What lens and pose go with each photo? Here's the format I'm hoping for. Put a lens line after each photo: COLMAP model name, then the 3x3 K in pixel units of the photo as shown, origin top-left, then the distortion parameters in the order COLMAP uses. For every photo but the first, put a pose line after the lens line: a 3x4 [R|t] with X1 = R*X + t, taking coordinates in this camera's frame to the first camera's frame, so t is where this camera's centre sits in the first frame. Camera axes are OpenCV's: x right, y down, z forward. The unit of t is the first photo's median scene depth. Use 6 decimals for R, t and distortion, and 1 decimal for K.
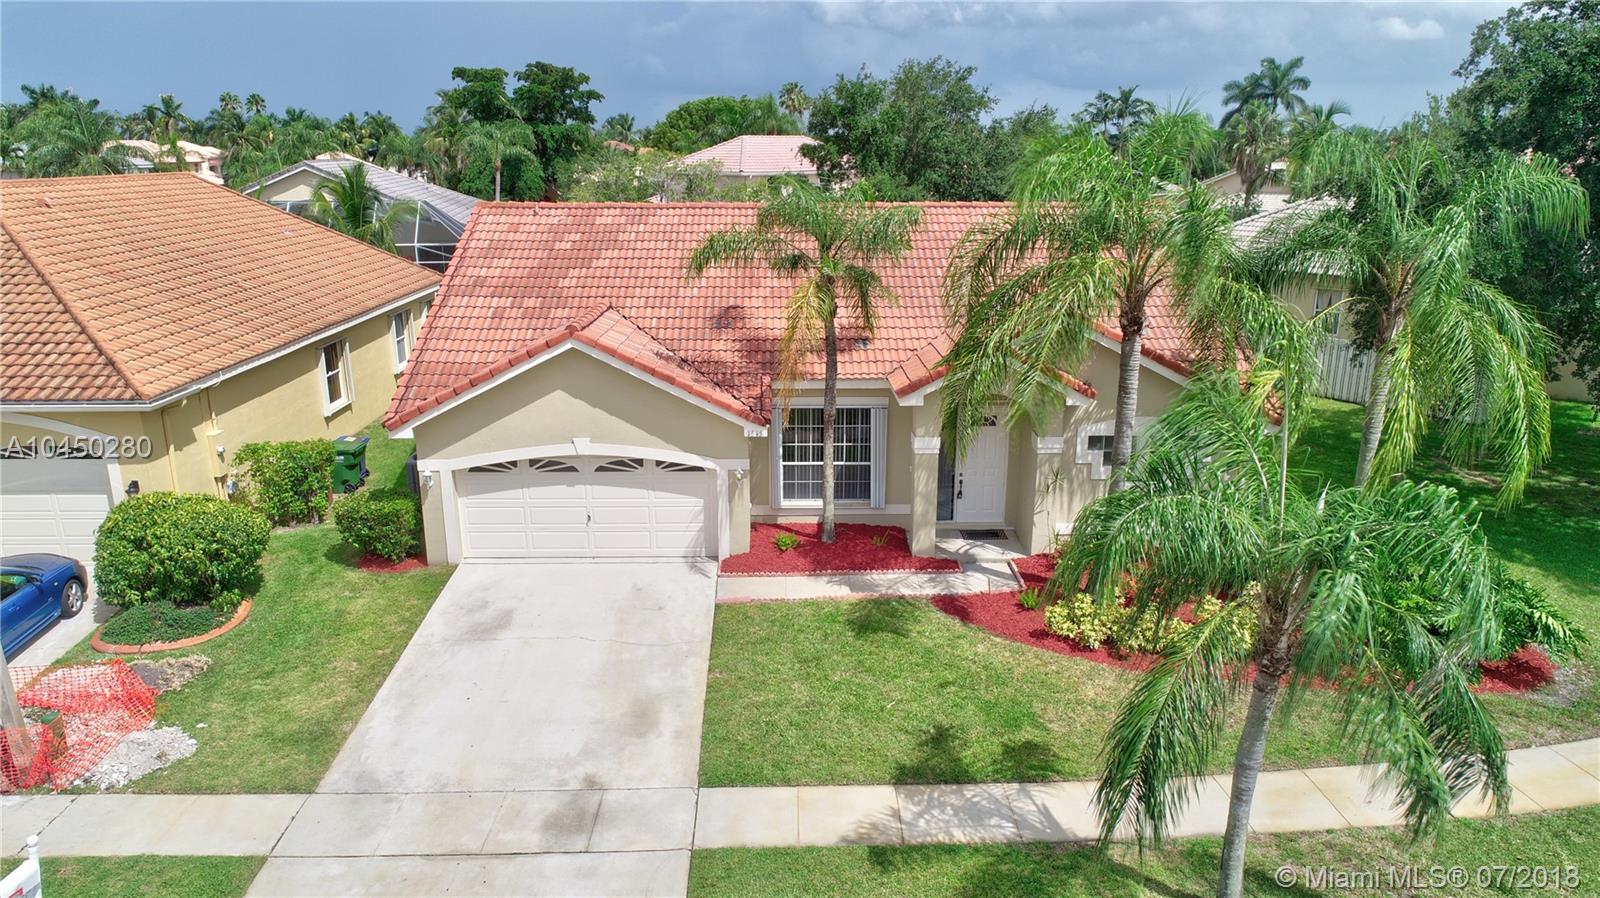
lens RADIAL K [[1070.7, 0, 794.7], [0, 1070.7, 450.5], [0, 0, 1]] dist [-0.001147, -0.001559]
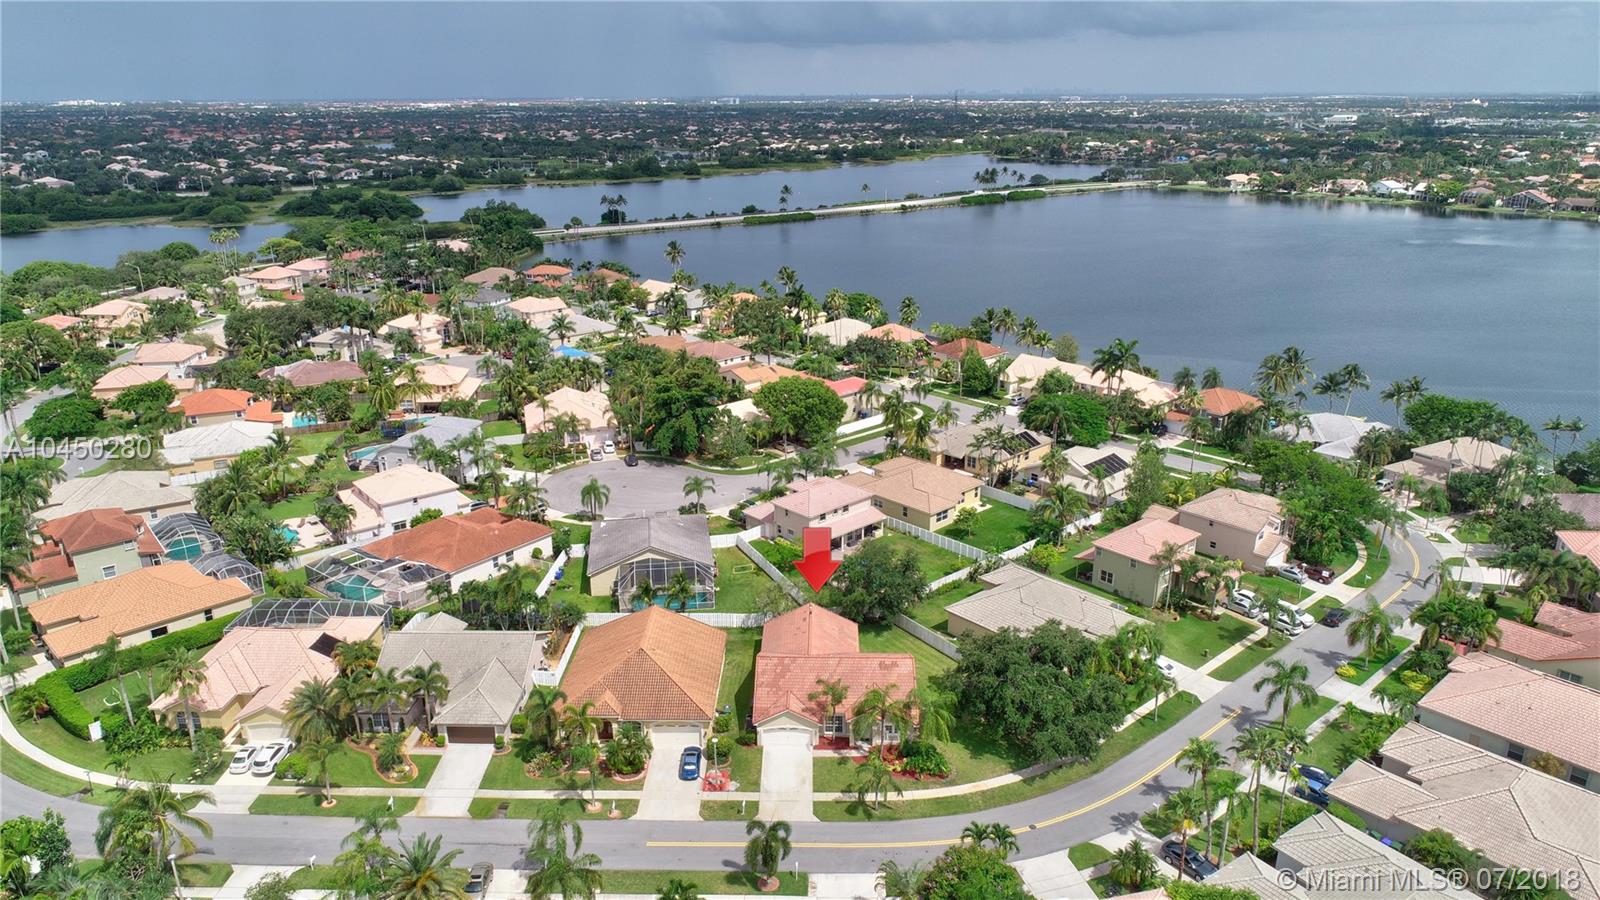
lens RADIAL K [[1070.7, 0, 795.5], [0, 1070.7, 450.5], [0, 0, 1]] dist [-0.001147, -0.001559]
pose [[0.999134, 0.007969, -0.040846, 0.047767], [-0.006038, 0.998868, 0.047190, -1.620639], [0.041176, -0.046903, 0.998050, -4.244845]]
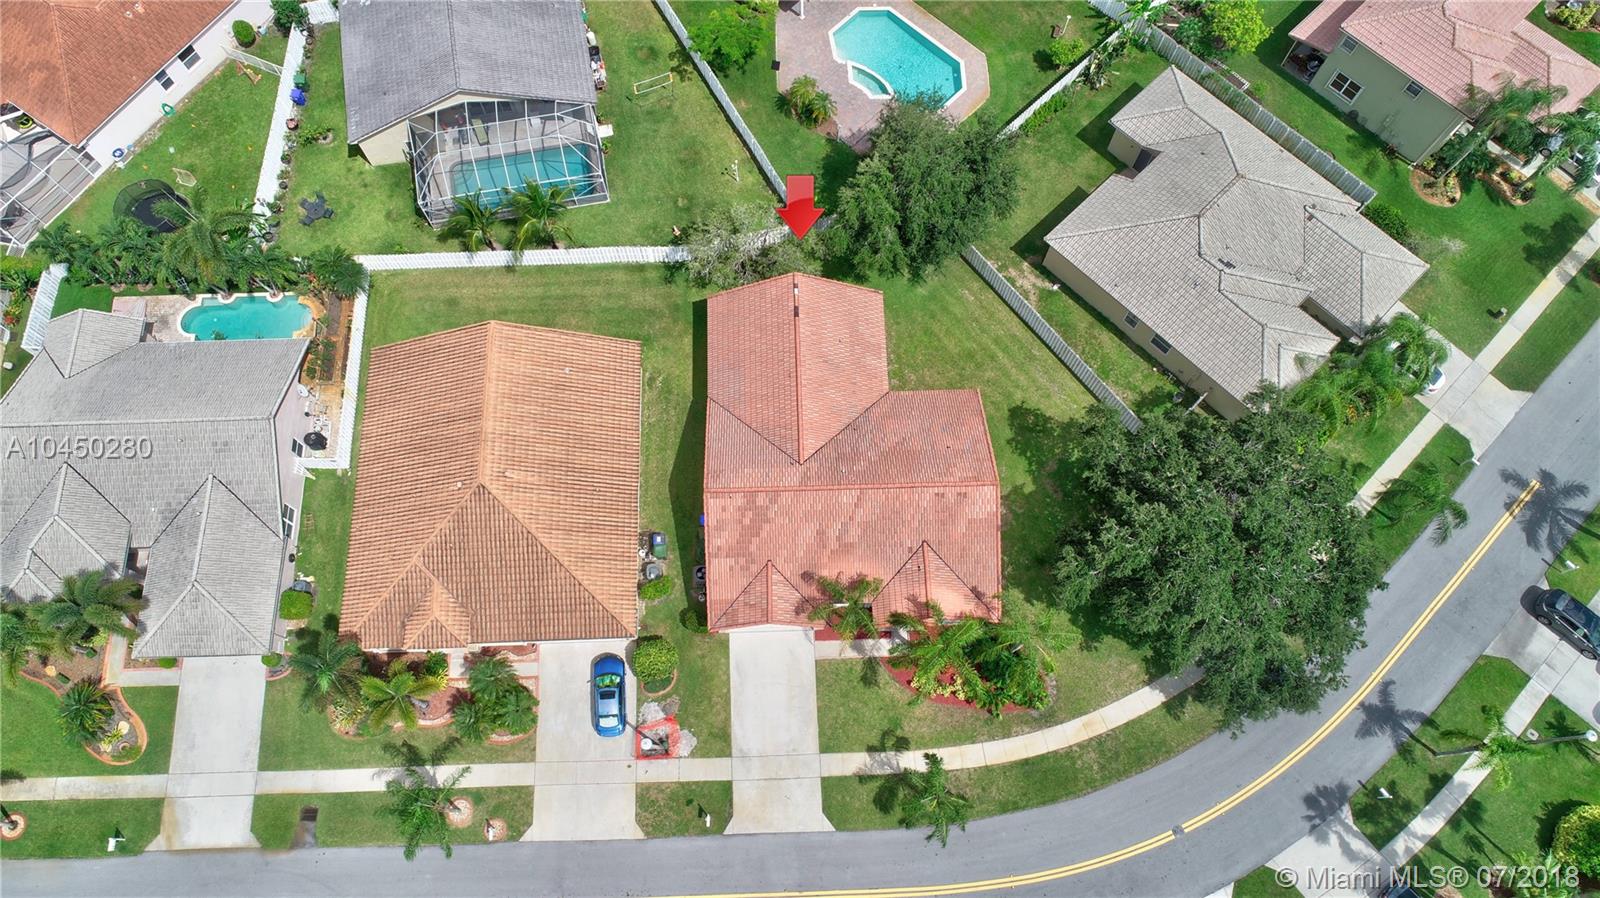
lens RADIAL K [[1070.7, 0, 794.4], [0, 1070.7, 440.3], [0, 0, 1]] dist [-0.001147, -0.001559]
pose [[0.999870, -0.015293, 0.005056, -0.135839], [0.004856, 0.585487, 0.810667, -2.757531], [-0.015358, -0.810538, 0.585485, -0.358867]]
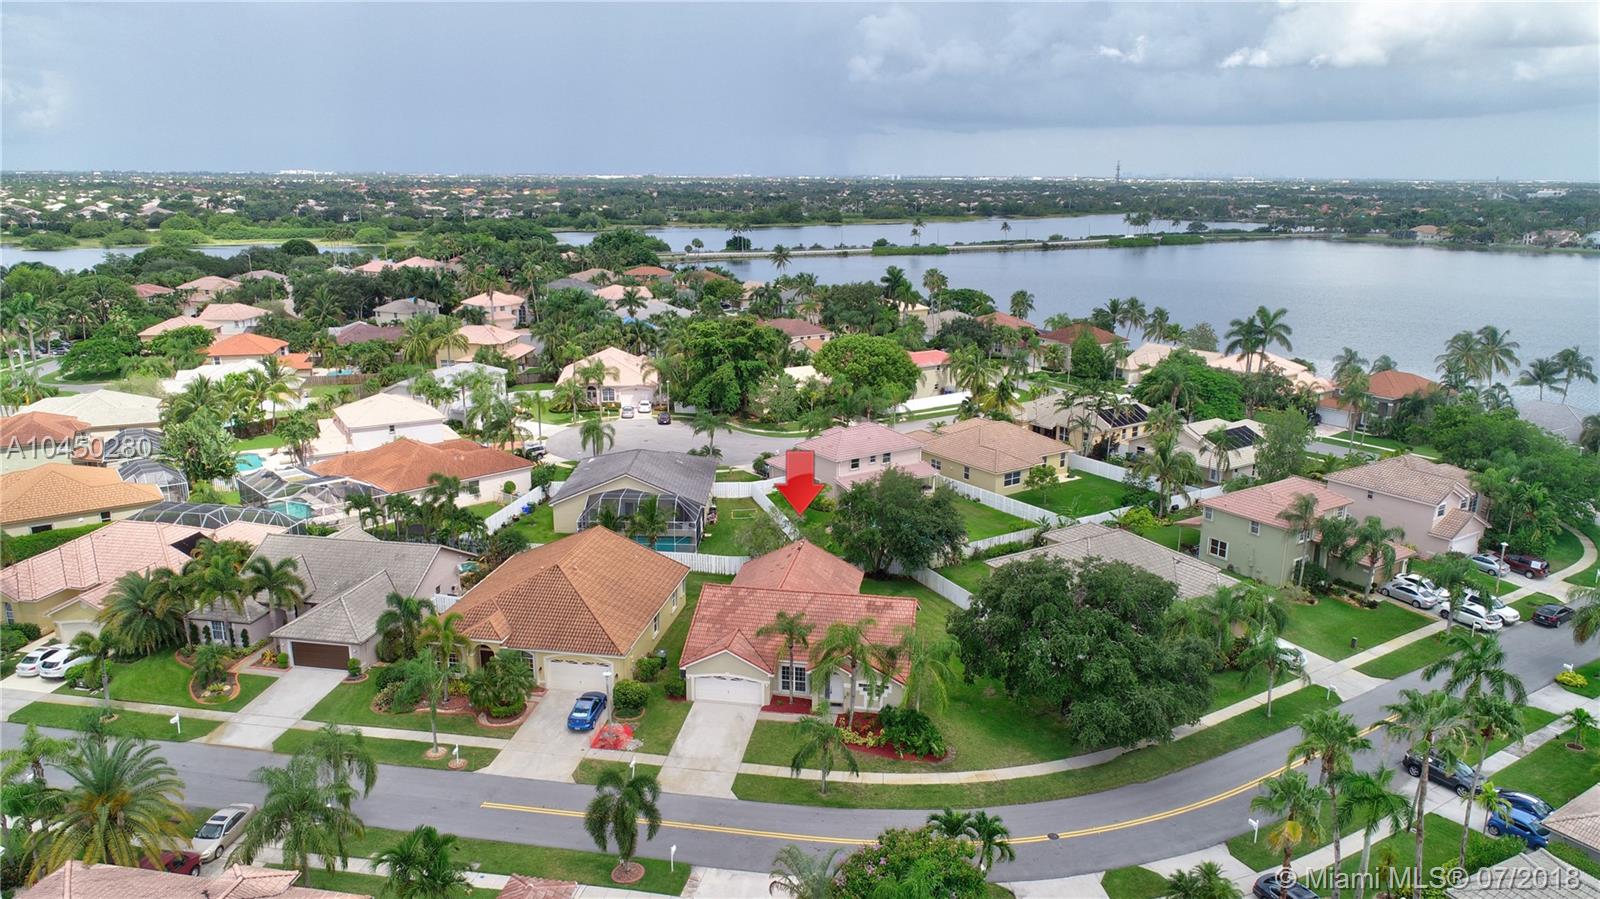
lens RADIAL K [[1070.7, 0, 795.2], [0, 1070.7, 448.0], [0, 0, 1]] dist [-0.001147, -0.001559]
pose [[0.982174, 0.052087, -0.180612, 0.688117], [-0.056736, 0.998175, -0.020670, -0.744313], [0.179206, 0.030549, 0.983337, -2.742397]]
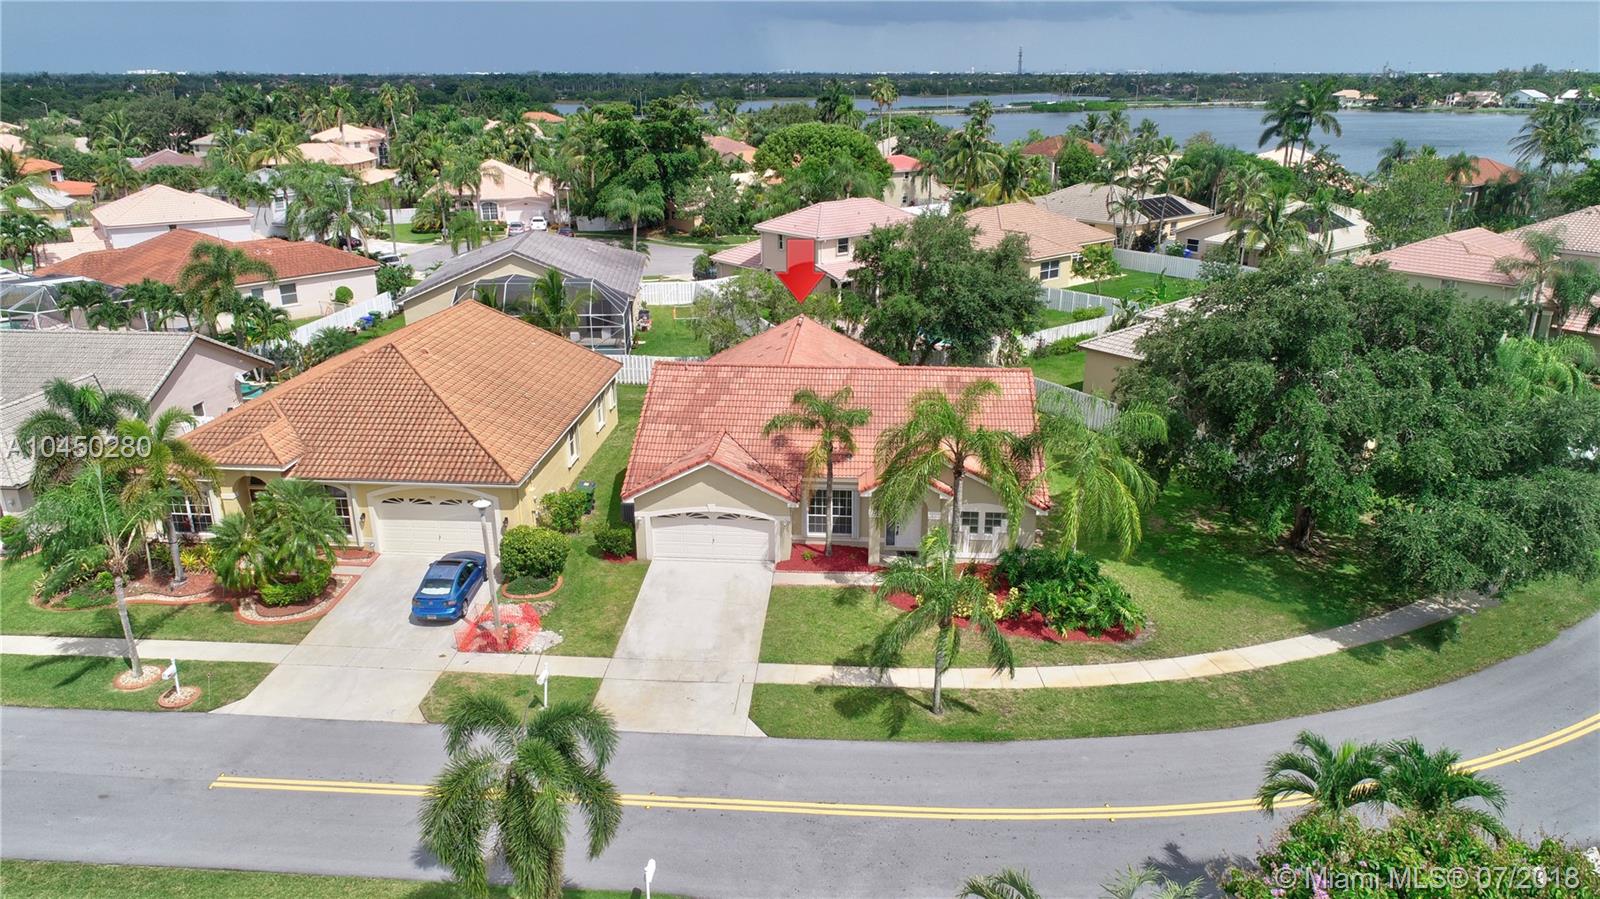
lens RADIAL K [[1070.7, 0, 796.4], [0, 1070.7, 447.6], [0, 0, 1]] dist [-0.001147, -0.001559]
pose [[0.995736, 0.029888, -0.087278, 0.147056], [-0.024579, 0.997818, 0.061281, -0.253005], [0.088919, -0.058874, 0.994297, -1.063360]]
